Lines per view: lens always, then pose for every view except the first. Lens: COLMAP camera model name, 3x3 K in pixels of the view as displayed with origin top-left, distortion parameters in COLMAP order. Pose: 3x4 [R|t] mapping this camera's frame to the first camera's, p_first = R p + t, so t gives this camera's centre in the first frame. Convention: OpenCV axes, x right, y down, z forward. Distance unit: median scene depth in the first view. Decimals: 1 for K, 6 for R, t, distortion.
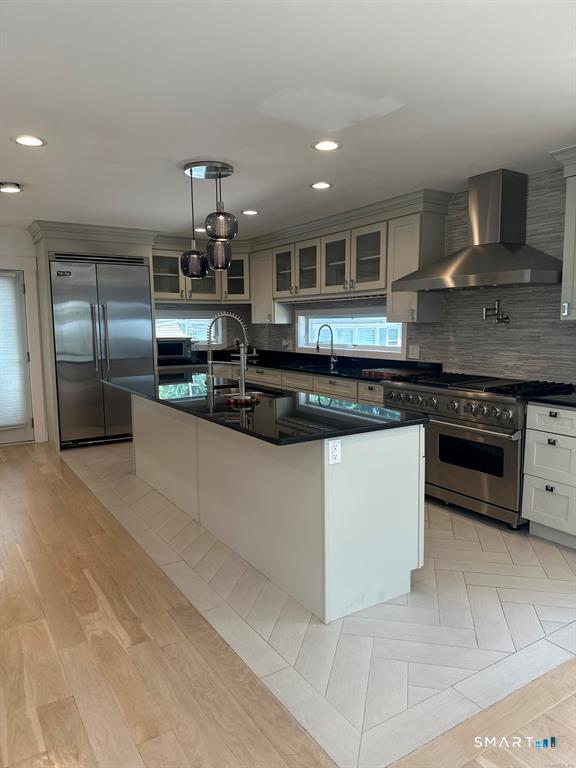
lens RADIAL K [[538.0, 0, 289.5], [0, 538.0, 386.0], [0, 0, 1]] dist [0.098891, -0.162720]
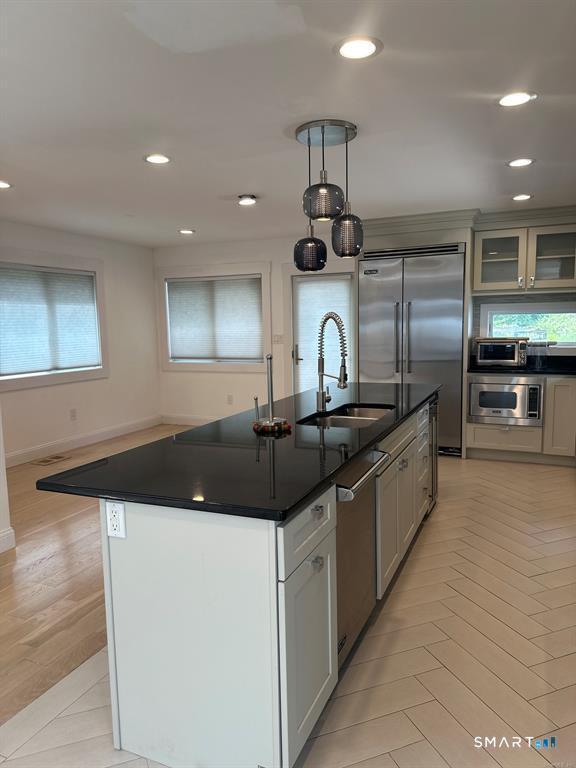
lens RADIAL K [[538.0, 0, 289.5], [0, 538.0, 386.0], [0, 0, 1]] dist [0.098891, -0.162720]
pose [[0.559284, 0.091885, -0.823868, 0.365719], [-0.080097, 0.995178, 0.056616, -0.050335], [0.825097, 0.034325, 0.563947, 0.373583]]
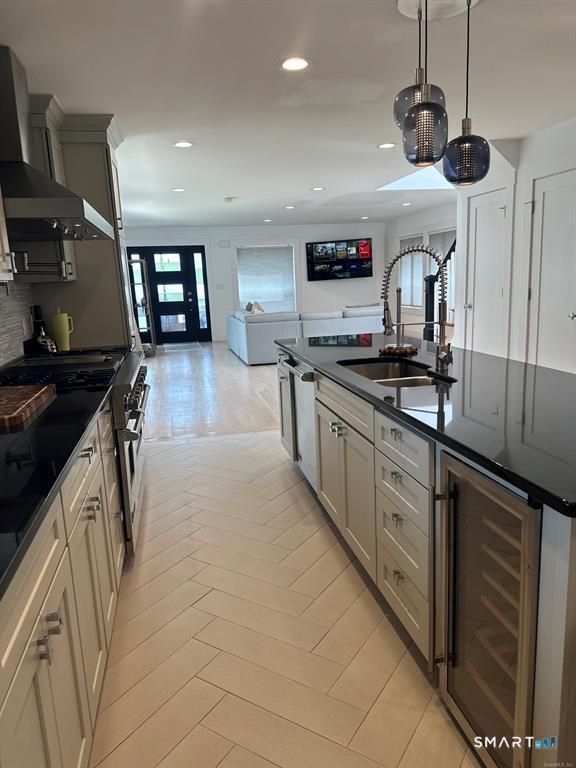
lens RADIAL K [[535.2, 0, 288.0], [0, 535.2, 384.0], [0, 0, 1]] dist [0.191184, -0.179085]
pose [[-0.938016, -0.013867, 0.346315, -0.145851], [0.096149, 0.949571, 0.298447, -0.134690], [-0.332989, 0.313246, -0.889379, 1.217870]]
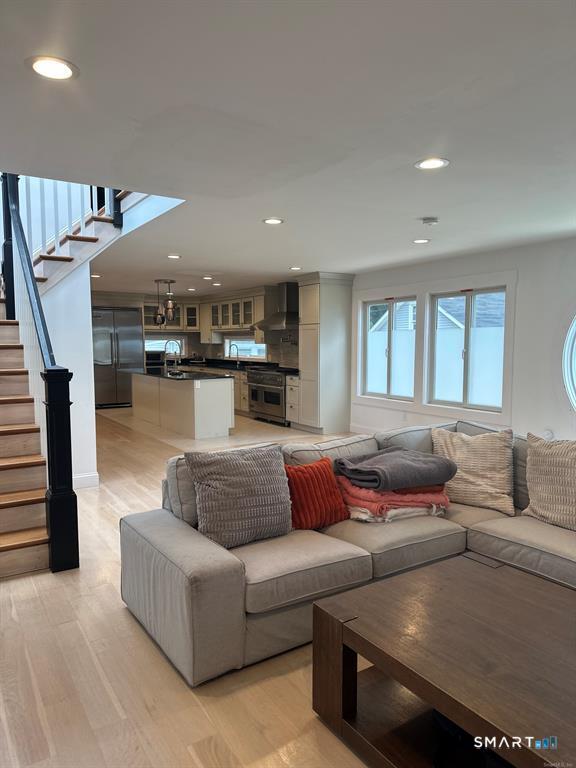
lens RADIAL K [[538.0, 0, 289.5], [0, 538.0, 386.0], [0, 0, 1]] dist [0.098891, -0.162720]
pose [[0.999917, 0.008830, 0.009364, 0.277493], [-0.008480, 0.999286, -0.036827, 0.115721], [-0.009682, 0.036745, 0.999278, -1.021841]]
